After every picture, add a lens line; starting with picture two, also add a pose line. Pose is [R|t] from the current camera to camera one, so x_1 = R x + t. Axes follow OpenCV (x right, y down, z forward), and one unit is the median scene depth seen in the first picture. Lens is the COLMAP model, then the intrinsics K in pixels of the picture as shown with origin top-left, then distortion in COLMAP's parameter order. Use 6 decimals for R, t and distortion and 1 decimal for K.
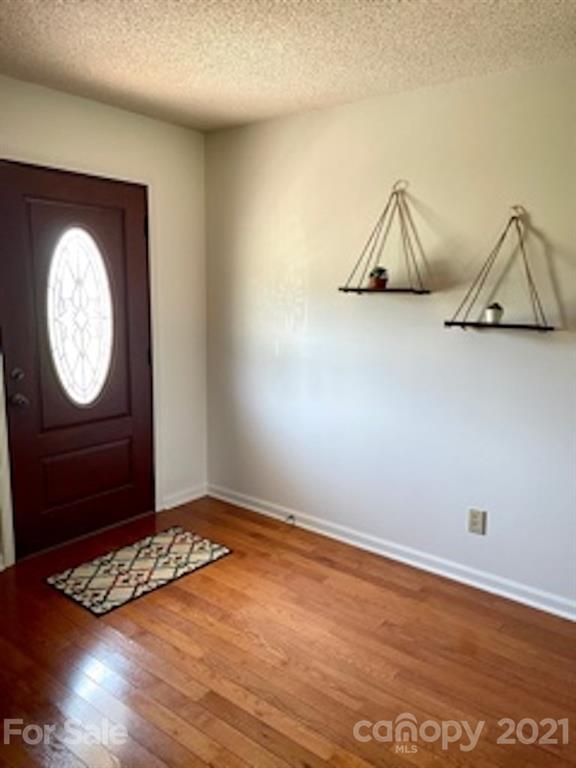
lens RADIAL K [[583.8, 0, 288.0], [0, 583.8, 384.0], [0, 0, 1]] dist [0.088107, -0.114142]
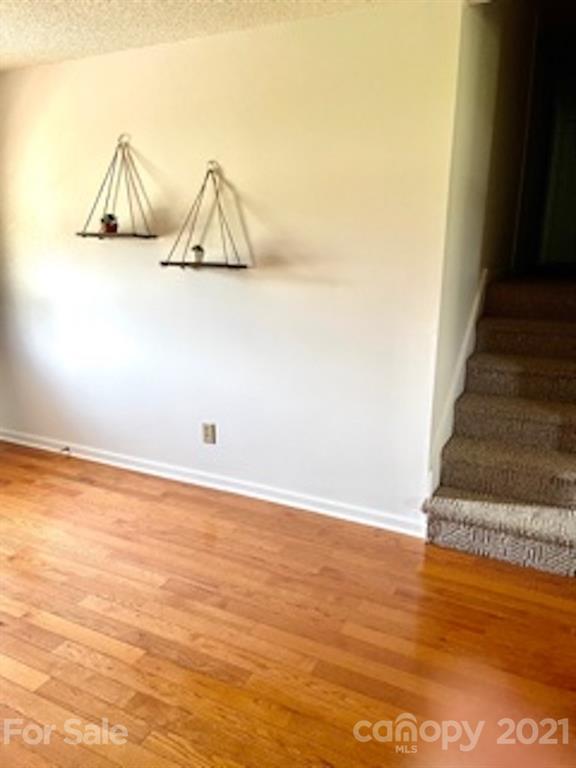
lens RADIAL K [[583.8, 0, 288.0], [0, 583.8, 384.0], [0, 0, 1]] dist [0.088107, -0.114142]
pose [[0.980824, -0.054546, 0.187108, 0.262002], [0.041374, 0.996430, 0.073594, 0.053828], [-0.190454, -0.064442, 0.979579, -0.180464]]
